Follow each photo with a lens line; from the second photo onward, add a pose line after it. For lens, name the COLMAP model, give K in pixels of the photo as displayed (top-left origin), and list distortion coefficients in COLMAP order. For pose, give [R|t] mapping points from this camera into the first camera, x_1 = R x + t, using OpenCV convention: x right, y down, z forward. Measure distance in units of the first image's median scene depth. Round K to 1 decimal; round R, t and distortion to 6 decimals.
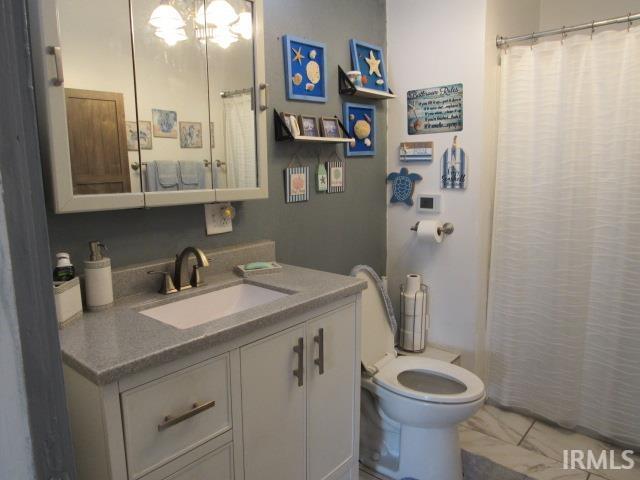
lens RADIAL K [[457.6, 0, 315.7], [0, 457.6, 238.6], [0, 0, 1]] dist [-0.026623, 0.009427]
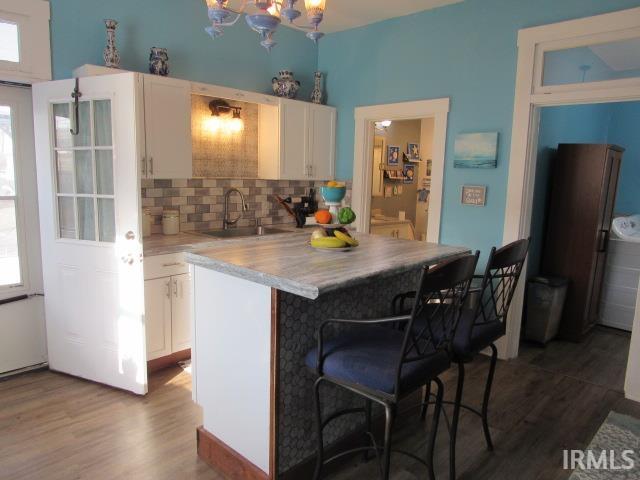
lens RADIAL K [[457.6, 0, 320.0], [0, 457.6, 239.6], [0, 0, 1]] dist [-0.026623, 0.009427]
pose [[0.997073, 0.060231, -0.047094, -0.291590], [-0.060667, 0.998127, -0.007881, 0.221388], [0.046531, 0.010715, 0.998859, -1.828388]]
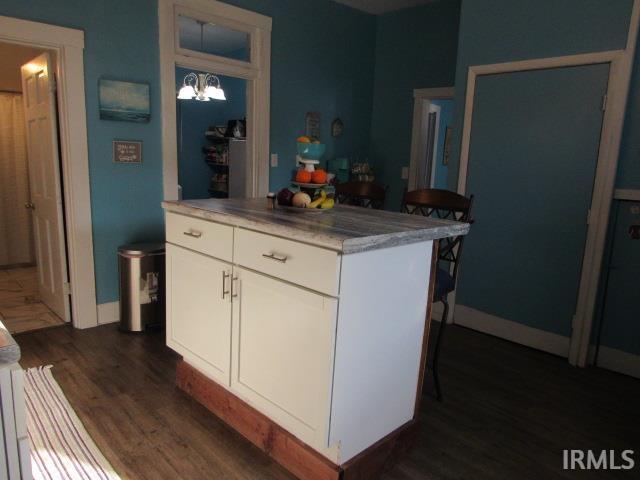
lens RADIAL K [[457.6, 0, 303.3], [0, 457.6, 239.9], [0, 0, 1]] dist [-0.026623, 0.009427]
pose [[0.107241, -0.148065, 0.983146, -1.297323], [0.109539, 0.984588, 0.136334, 0.158370], [-0.988180, 0.093072, 0.121807, -0.871648]]
